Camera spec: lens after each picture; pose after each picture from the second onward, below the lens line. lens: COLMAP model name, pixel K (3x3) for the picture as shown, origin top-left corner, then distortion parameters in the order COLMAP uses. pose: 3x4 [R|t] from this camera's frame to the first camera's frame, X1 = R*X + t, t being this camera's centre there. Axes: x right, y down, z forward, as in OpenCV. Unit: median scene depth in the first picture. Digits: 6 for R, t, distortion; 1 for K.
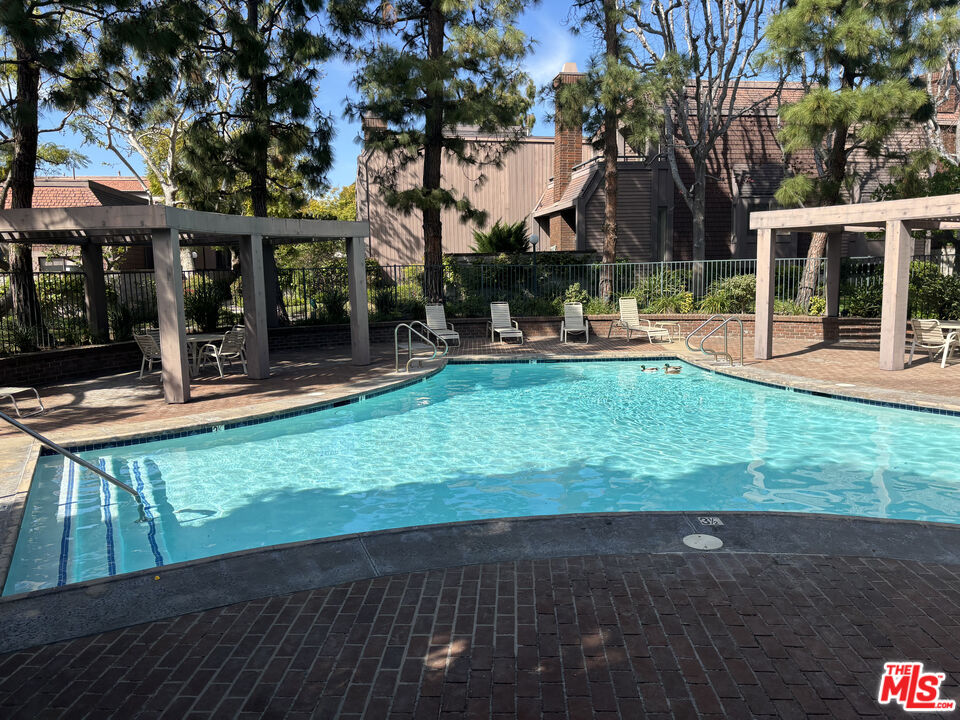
lens RADIAL K [[720.9, 0, 483.3], [0, 720.9, 361.9], [0, 0, 1]] dist [0.005324, 0.001386]
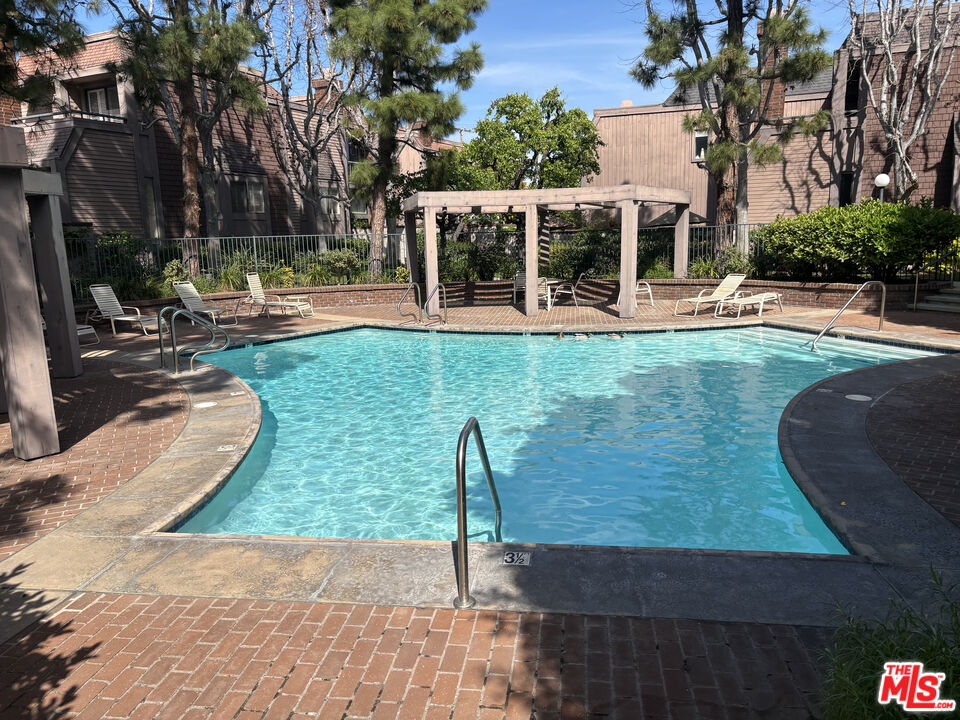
lens RADIAL K [[720.9, 0, 483.3], [0, 720.9, 361.9], [0, 0, 1]] dist [0.005324, 0.001386]
pose [[0.566629, -0.135495, 0.812757, -0.499829], [0.114574, 0.989761, 0.085126, -0.023208], [-0.815969, 0.044886, 0.576351, 0.244119]]
